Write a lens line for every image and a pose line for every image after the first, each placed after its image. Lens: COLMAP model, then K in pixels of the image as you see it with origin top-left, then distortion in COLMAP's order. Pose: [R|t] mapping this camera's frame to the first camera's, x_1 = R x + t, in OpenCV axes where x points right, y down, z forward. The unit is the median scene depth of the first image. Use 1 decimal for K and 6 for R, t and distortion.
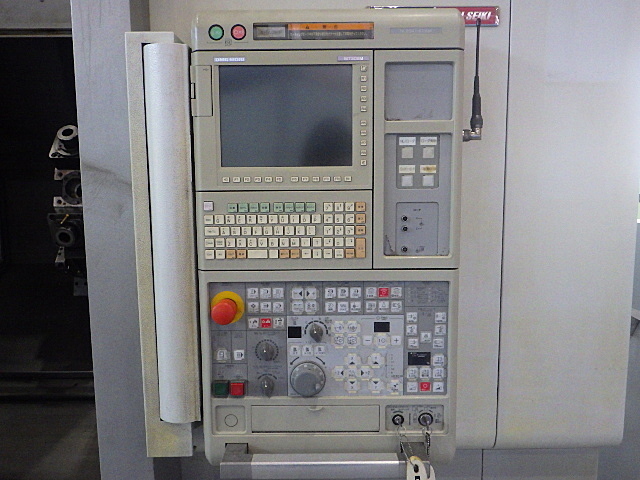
lens RADIAL K [[523.8, 0, 322.5], [0, 523.8, 242.8], [0, 0, 1]] dist [0.000061, 0.003937]
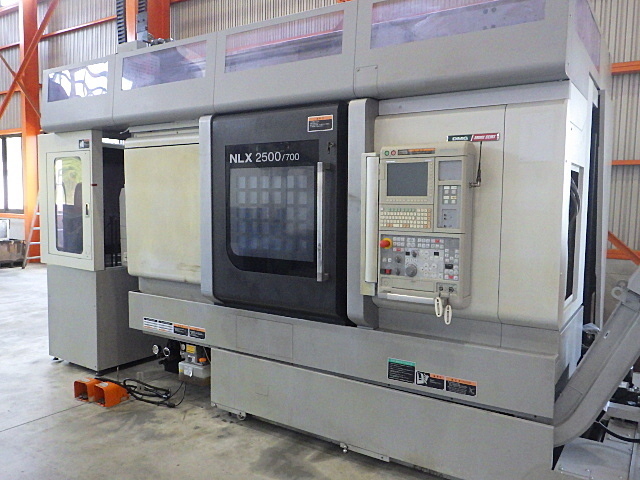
lens RADIAL K [[523.8, 0, 322.5], [0, 523.8, 242.8], [0, 0, 1]] dist [0.000061, 0.003937]
pose [[0.838376, 0.059646, -0.541819, 1.108375], [-0.076377, 0.997043, -0.008422, 0.172039], [0.539715, 0.048444, 0.840453, -1.667874]]
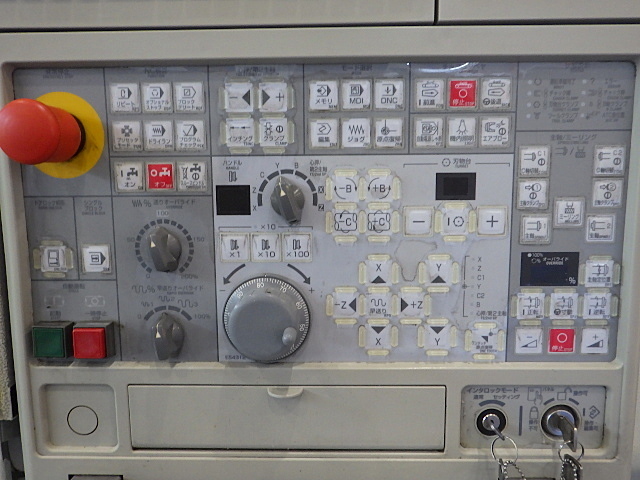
lens RADIAL K [[523.8, 0, 322.5], [0, 523.8, 242.8], [0, 0, 1]] dist [0.000061, 0.003937]
pose [[0.999873, 0.002860, -0.015662, 0.020473], [-0.002481, 0.999705, 0.024165, 0.193117], [0.015727, -0.024123, 0.999585, 0.606263]]
